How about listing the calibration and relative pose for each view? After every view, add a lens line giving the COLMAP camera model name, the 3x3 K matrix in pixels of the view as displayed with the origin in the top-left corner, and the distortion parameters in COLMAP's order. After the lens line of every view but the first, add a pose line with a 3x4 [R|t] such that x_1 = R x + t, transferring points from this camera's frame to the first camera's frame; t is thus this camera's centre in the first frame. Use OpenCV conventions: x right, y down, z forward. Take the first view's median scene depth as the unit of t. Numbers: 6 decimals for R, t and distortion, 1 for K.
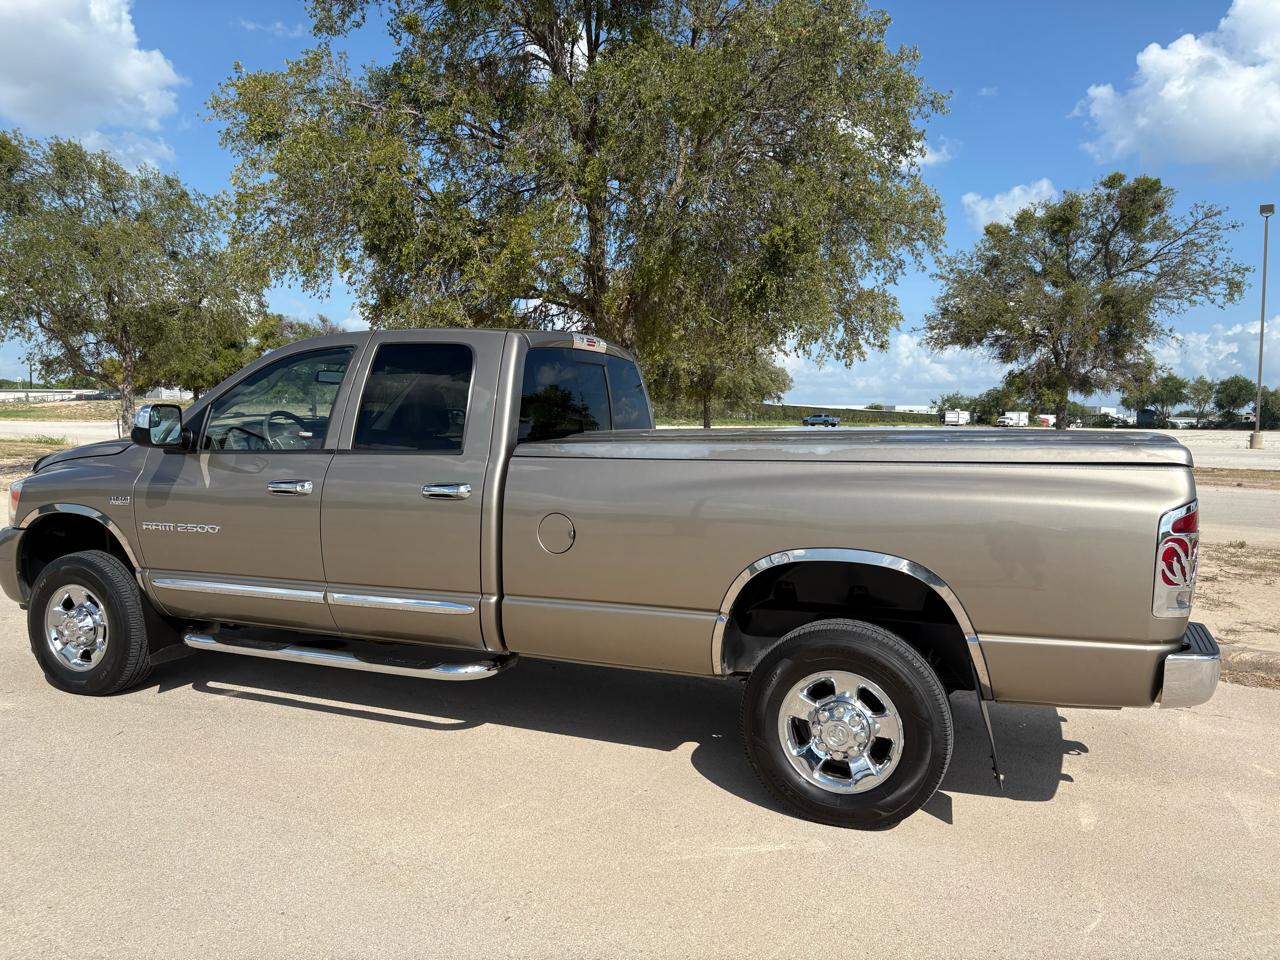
lens RADIAL K [[991.8, 0, 640.2], [0, 991.8, 487.9], [0, 0, 1]] dist [0.010655, -0.002803]
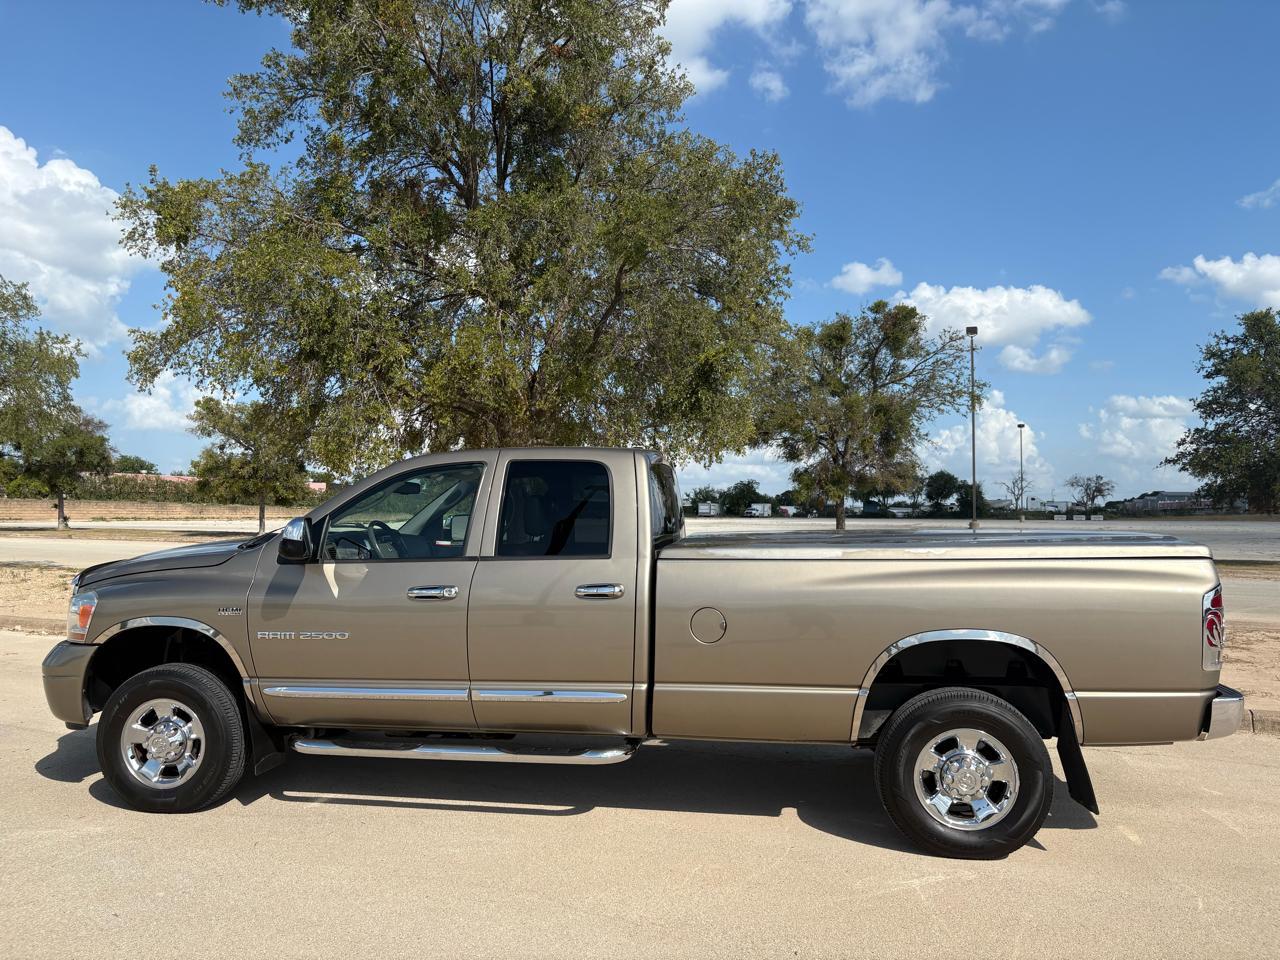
lens RADIAL K [[988.6, 0, 638.0], [0, 988.6, 480.7], [0, 0, 1]] dist [0.012186, 0.001760]
pose [[0.968746, -0.000624, 0.248056, -0.349883], [0.025511, 0.994945, -0.097126, -0.009962], [-0.246741, 0.100418, 0.963865, -0.085760]]
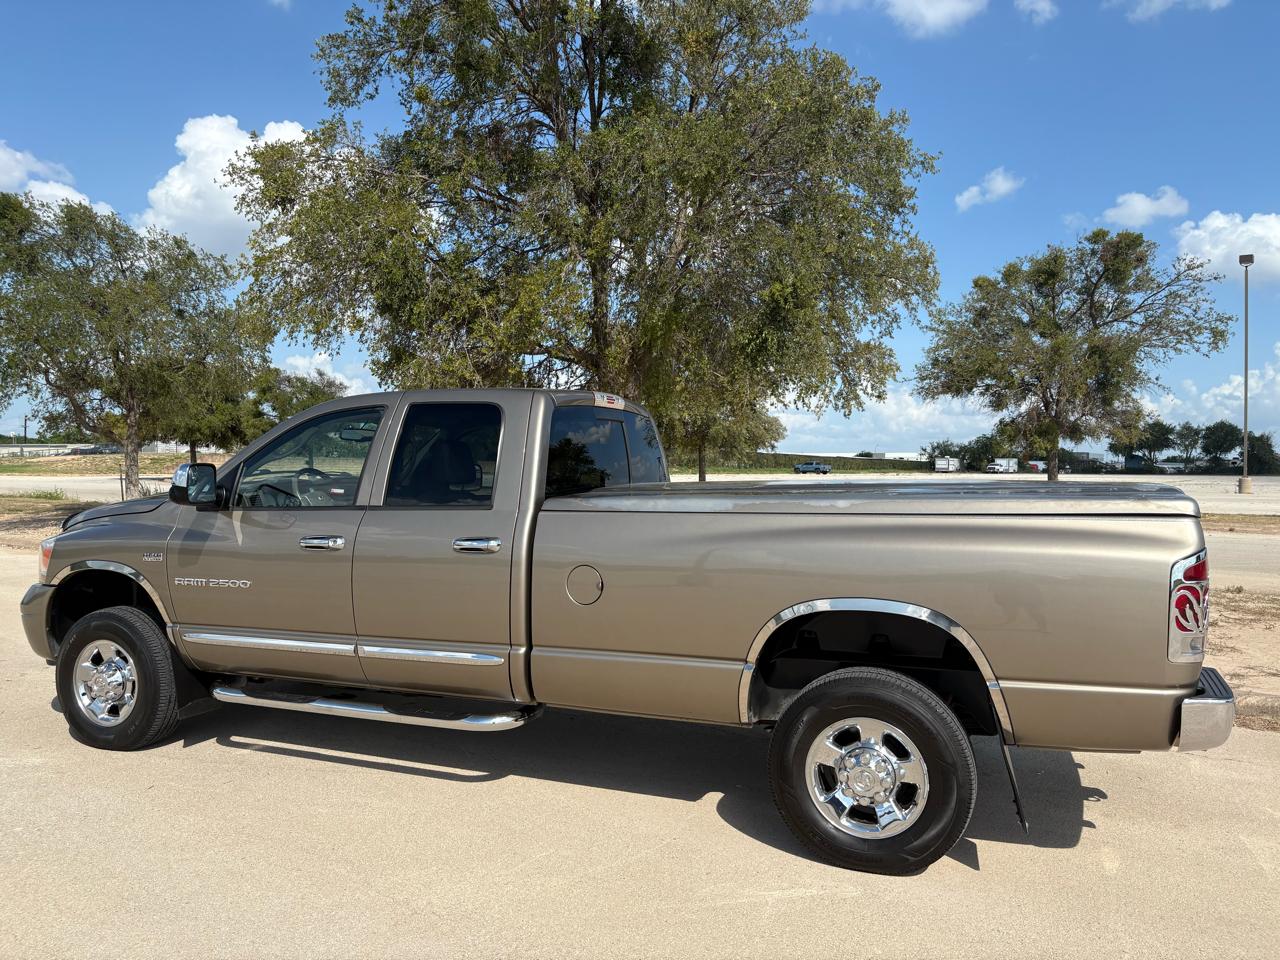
lens RADIAL K [[988.6, 0, 638.0], [0, 988.6, 480.7], [0, 0, 1]] dist [0.012186, 0.001760]
pose [[0.999947, -0.008218, 0.006209, -0.026860], [0.008557, 0.998355, -0.056690, -0.003364], [-0.005733, 0.056740, 0.998373, -0.026359]]
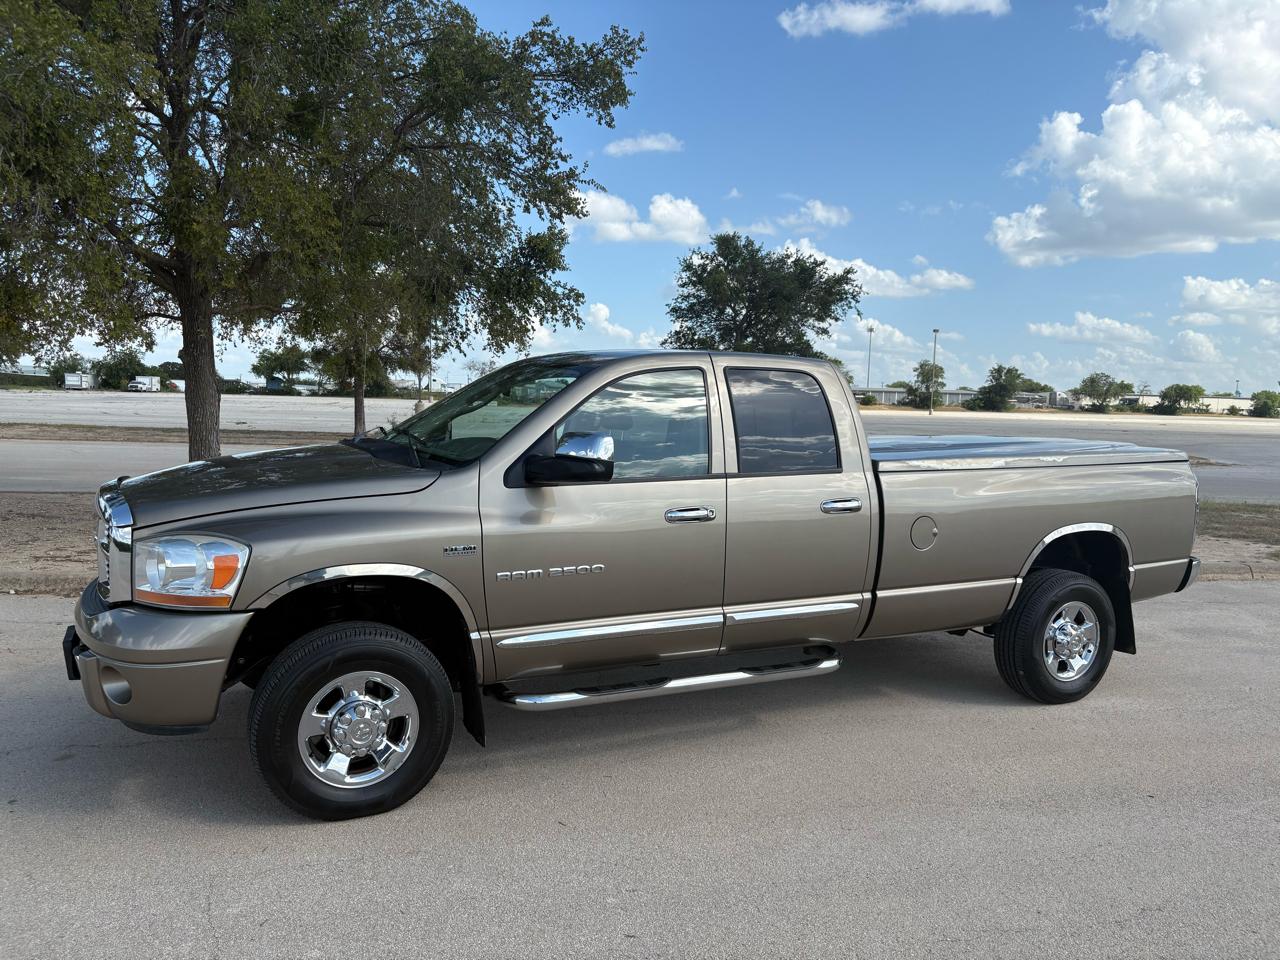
lens RADIAL K [[982.6, 0, 637.7], [0, 982.6, 488.9], [0, 0, 1]] dist [0.020561, 0.005940]
pose [[0.648113, -0.065554, 0.758718, -0.964820], [0.036388, 0.997816, 0.055128, -0.069514], [-0.760675, -0.008121, 0.649083, 0.362366]]
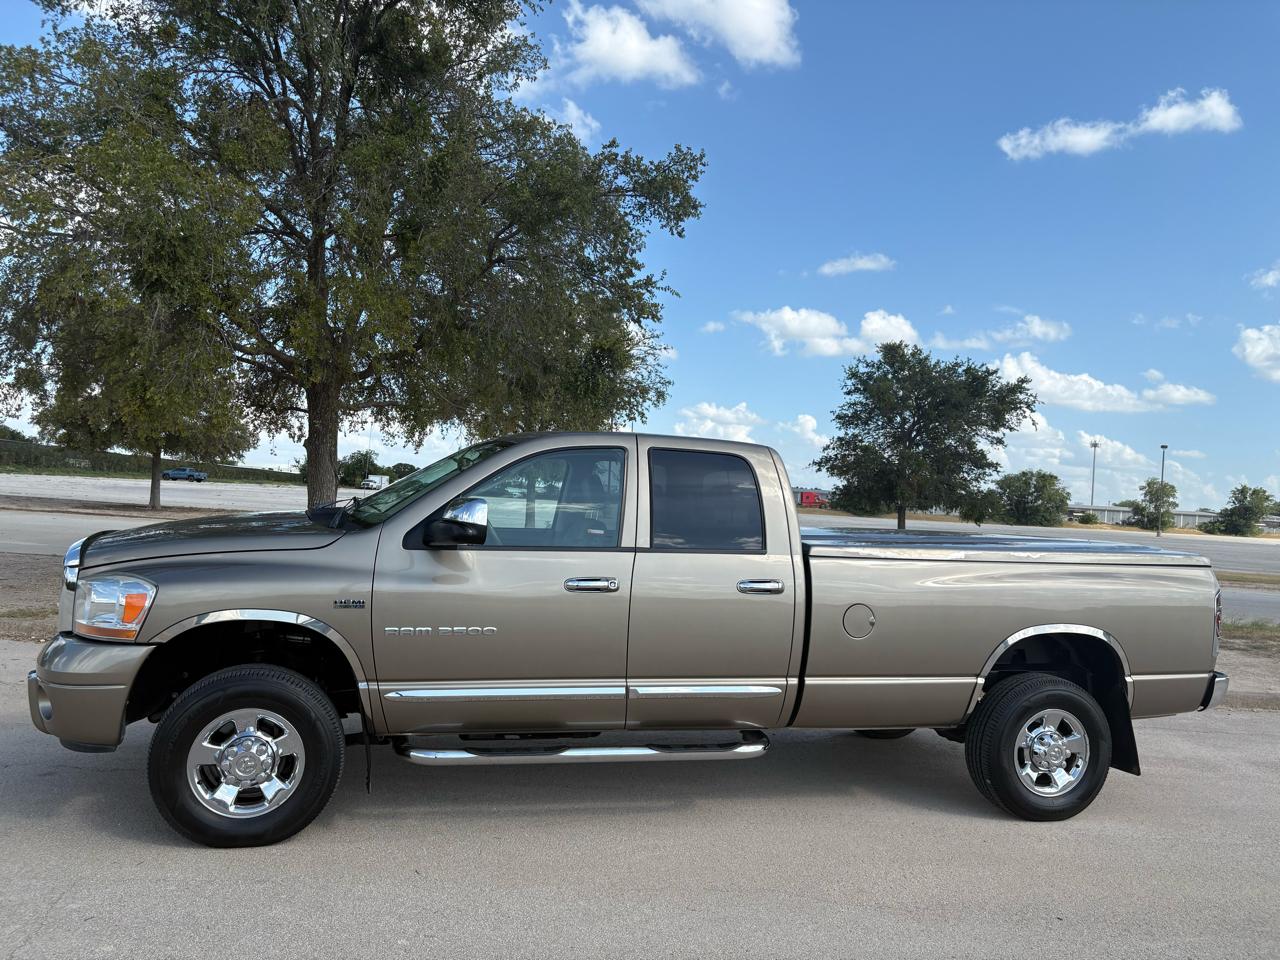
lens RADIAL K [[982.3, 0, 645.6], [0, 982.3, 484.7], [0, 0, 1]] dist [0.016032, -0.006397]
pose [[0.787280, 0.040559, 0.615260, -0.802410], [-0.002172, 0.998010, -0.063011, -0.034176], [-0.616591, 0.048271, 0.785802, 0.157629]]
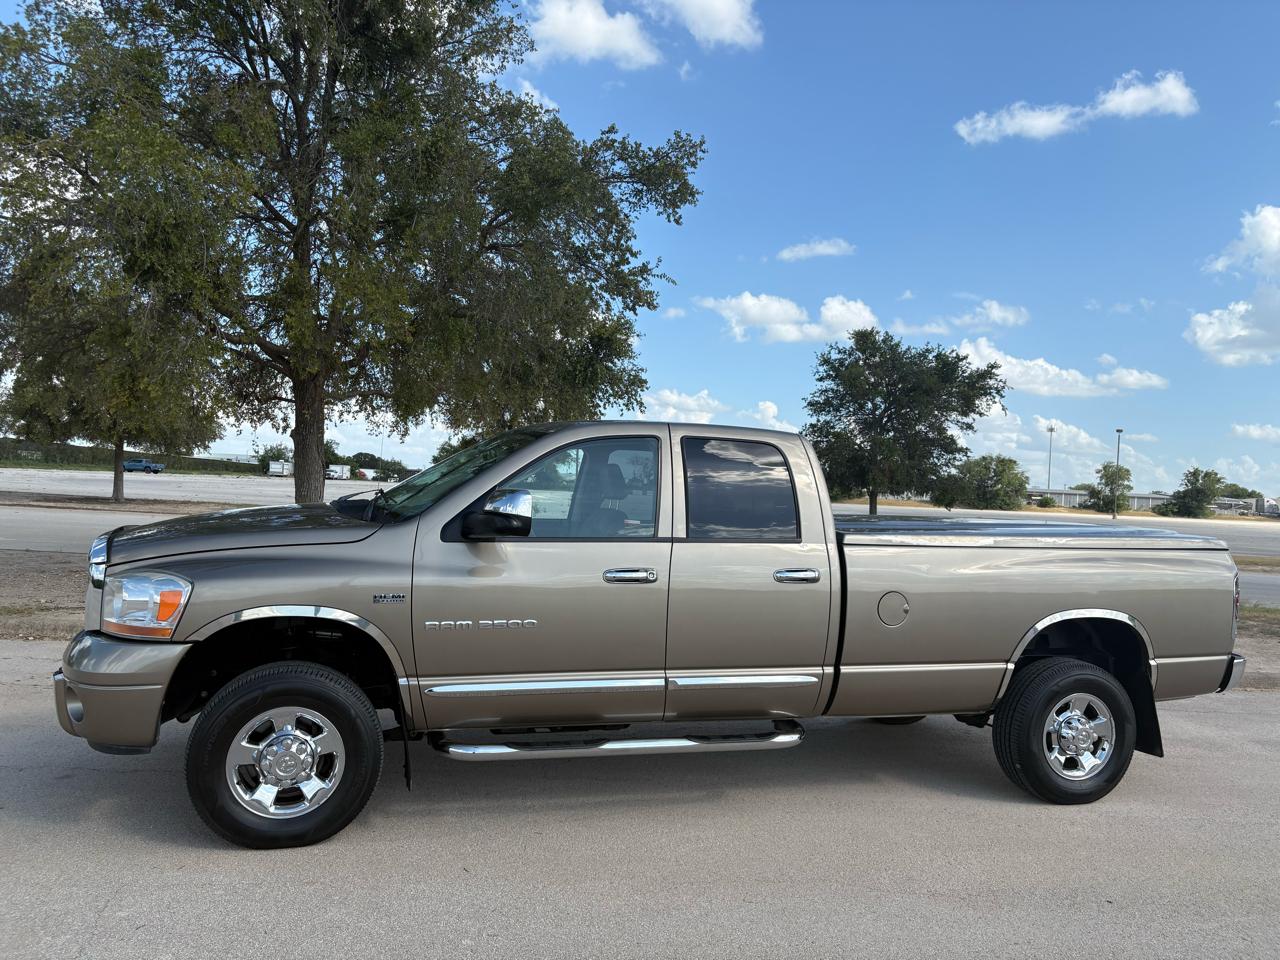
lens RADIAL K [[981.7, 0, 641.2], [0, 981.7, 484.2], [0, 0, 1]] dist [0.018802, -0.003998]
pose [[0.765824, 0.026150, 0.642519, -0.847797], [0.008430, 0.998679, -0.050693, -0.036855], [-0.642995, 0.044238, 0.764591, 0.207832]]
